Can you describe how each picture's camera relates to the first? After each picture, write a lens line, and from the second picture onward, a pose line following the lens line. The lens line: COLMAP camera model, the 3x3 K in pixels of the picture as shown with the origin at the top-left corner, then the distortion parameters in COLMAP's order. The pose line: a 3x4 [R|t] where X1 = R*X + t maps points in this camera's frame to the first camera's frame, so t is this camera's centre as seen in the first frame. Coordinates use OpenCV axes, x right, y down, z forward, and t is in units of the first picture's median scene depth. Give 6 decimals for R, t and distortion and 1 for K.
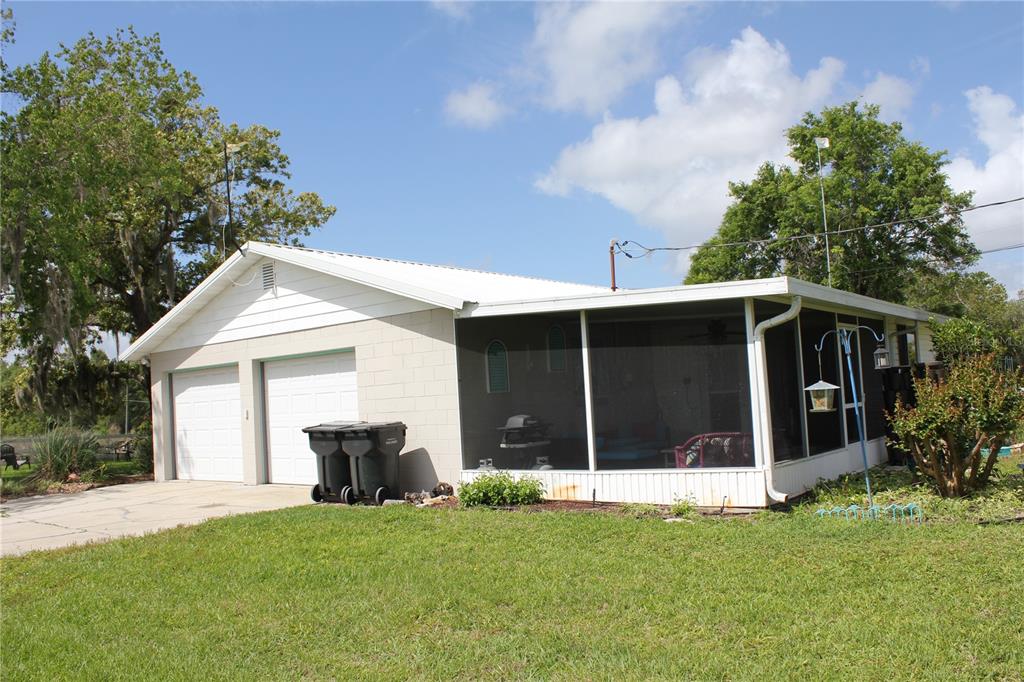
lens RADIAL K [[854.4, 0, 492.1], [0, 854.4, 318.9], [0, 0, 1]] dist [-0.140664, 0.101432]
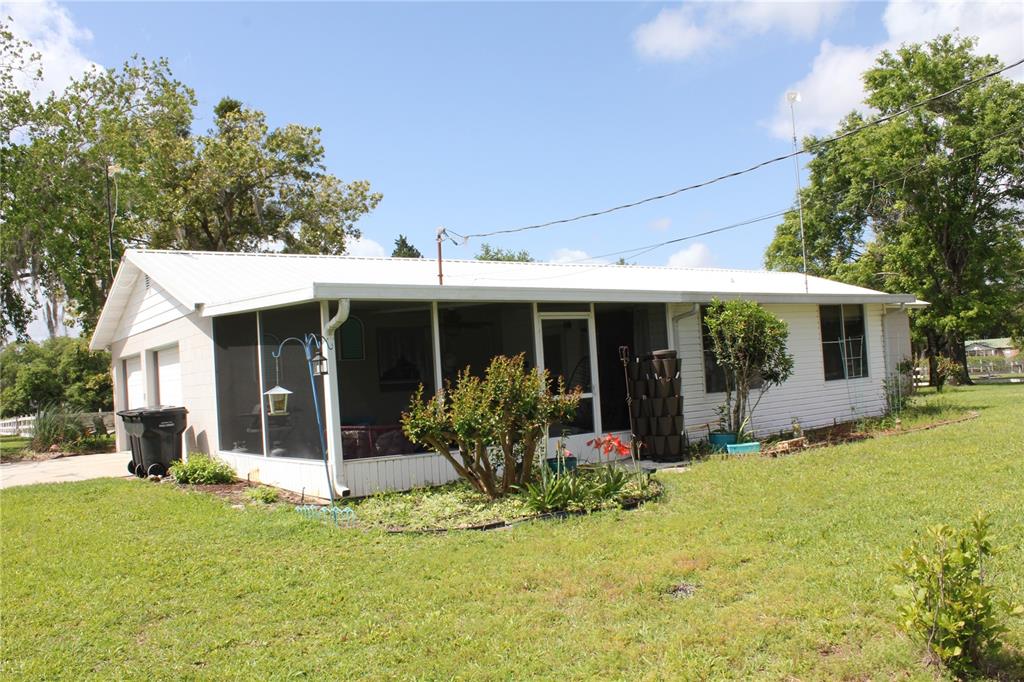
lens RADIAL K [[854.4, 0, 510.3], [0, 854.4, 342.2], [0, 0, 1]] dist [-0.140664, 0.101432]
pose [[0.960574, -0.016066, -0.277560, 0.486389], [0.035998, 0.997112, 0.066866, -0.020773], [0.275684, -0.074221, 0.958379, 0.032425]]
